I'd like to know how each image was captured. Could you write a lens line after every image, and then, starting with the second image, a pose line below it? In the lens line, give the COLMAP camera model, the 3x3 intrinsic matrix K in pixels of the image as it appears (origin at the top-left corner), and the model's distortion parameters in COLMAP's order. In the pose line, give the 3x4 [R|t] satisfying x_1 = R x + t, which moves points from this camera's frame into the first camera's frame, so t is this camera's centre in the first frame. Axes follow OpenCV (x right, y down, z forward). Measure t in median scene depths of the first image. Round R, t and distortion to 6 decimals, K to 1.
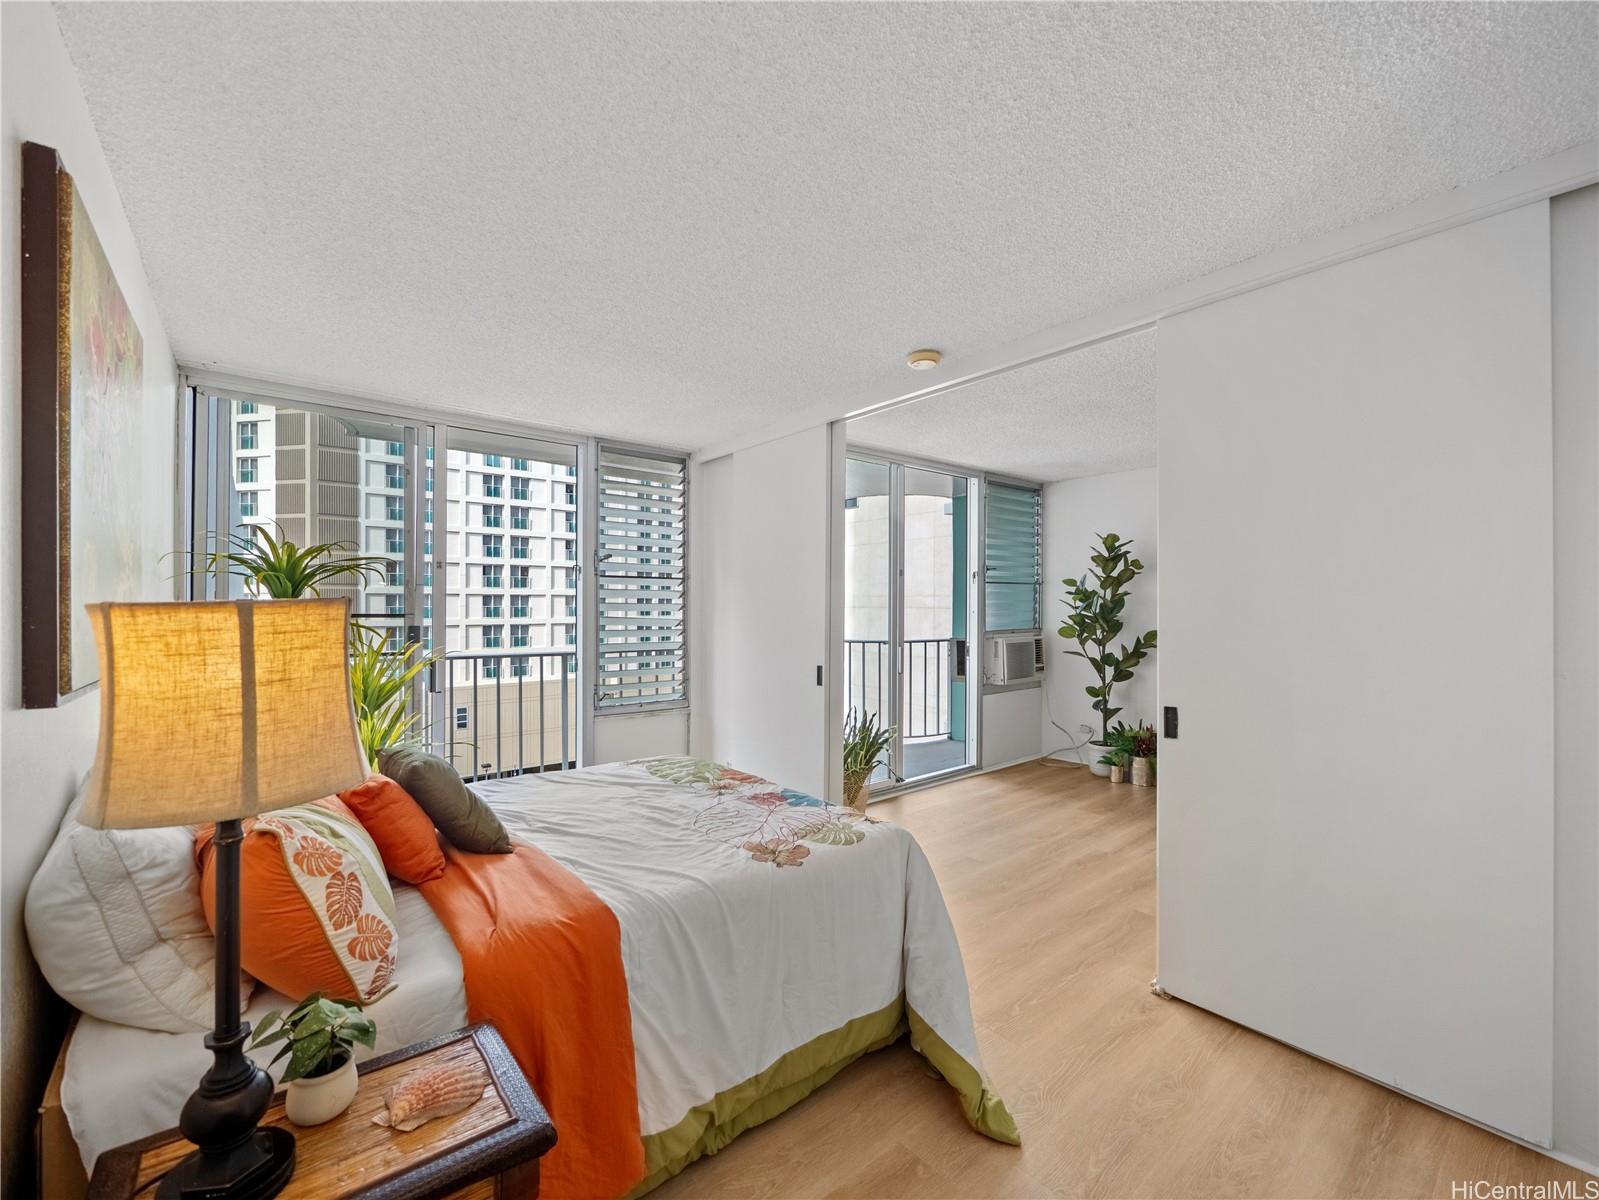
lens RADIAL K [[658.9, 0, 797.8], [0, 658.9, 607.8], [0, 0, 1]] dist [-0.008008, 0.000053]
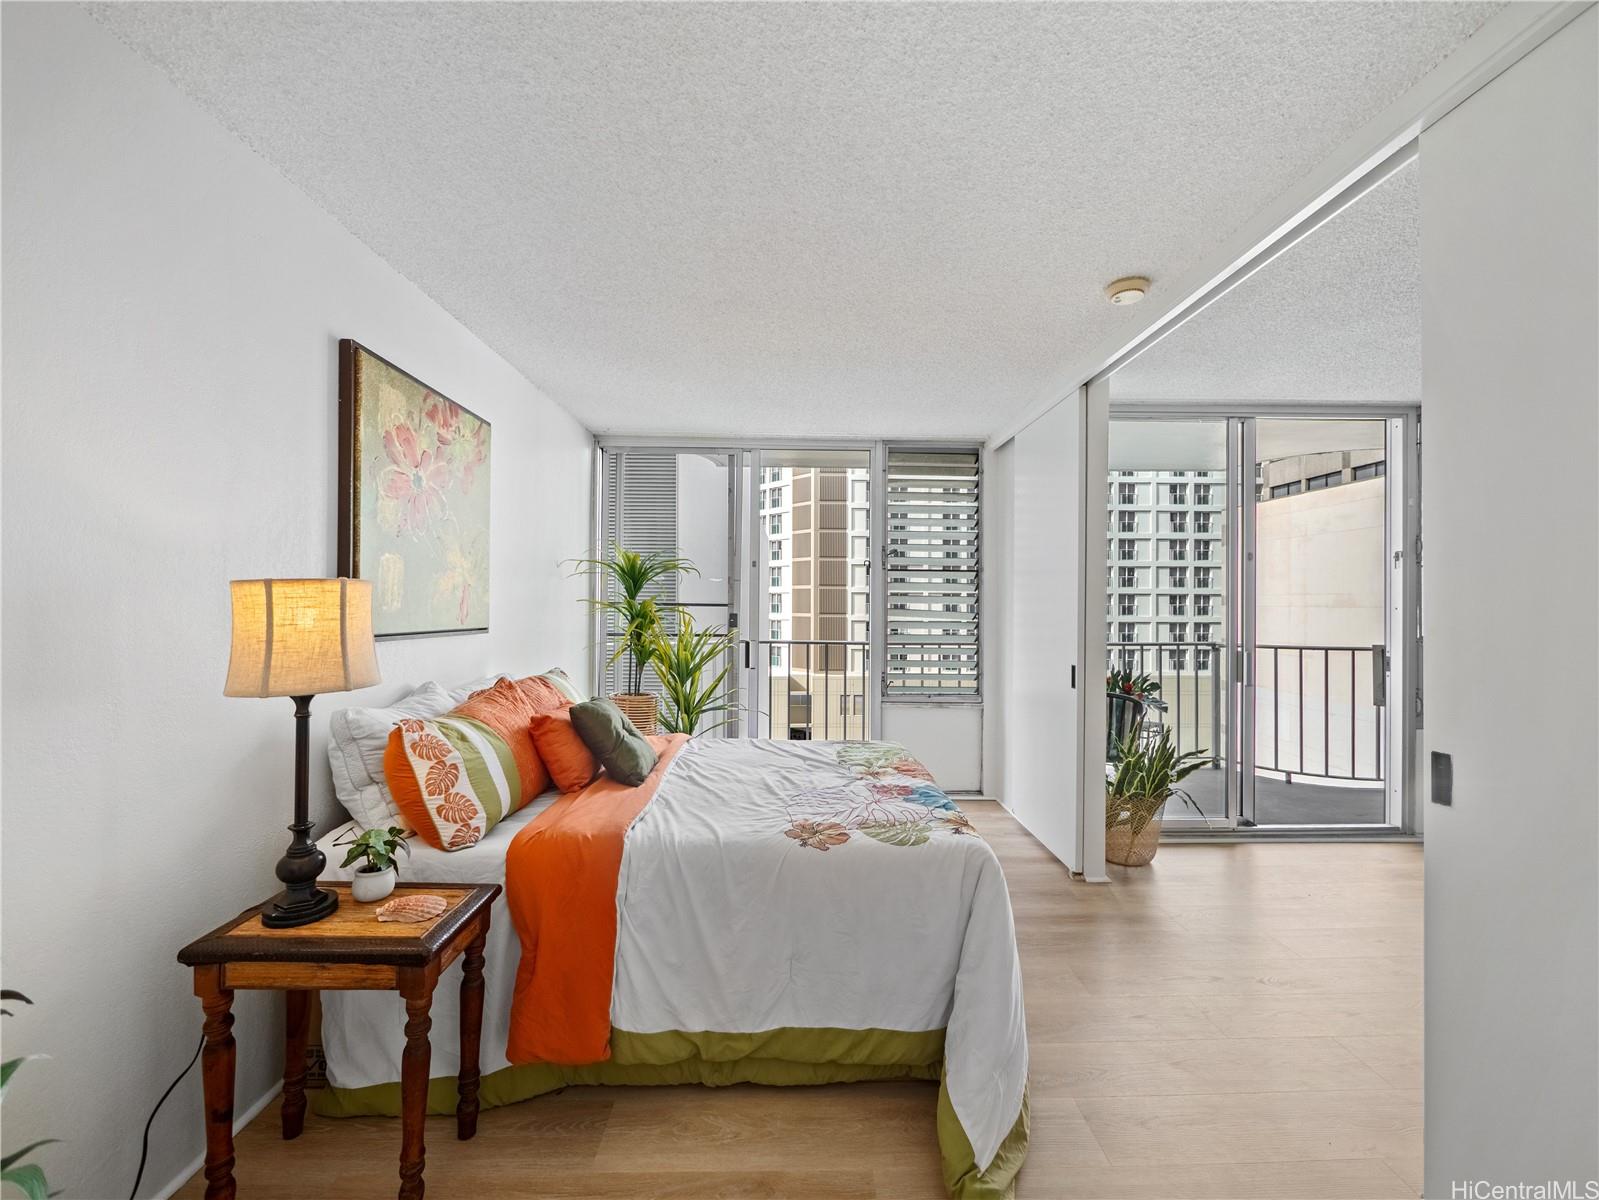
lens RADIAL K [[656.1, 0, 799.5], [0, 656.1, 600.0], [0, 0, 1]] dist [-0.007721, 0.000126]
pose [[0.793379, 0.001907, -0.608725, 0.568442], [-0.007357, 0.999952, -0.006456, 0.019015], [0.608683, 0.009601, 0.793355, 0.183046]]
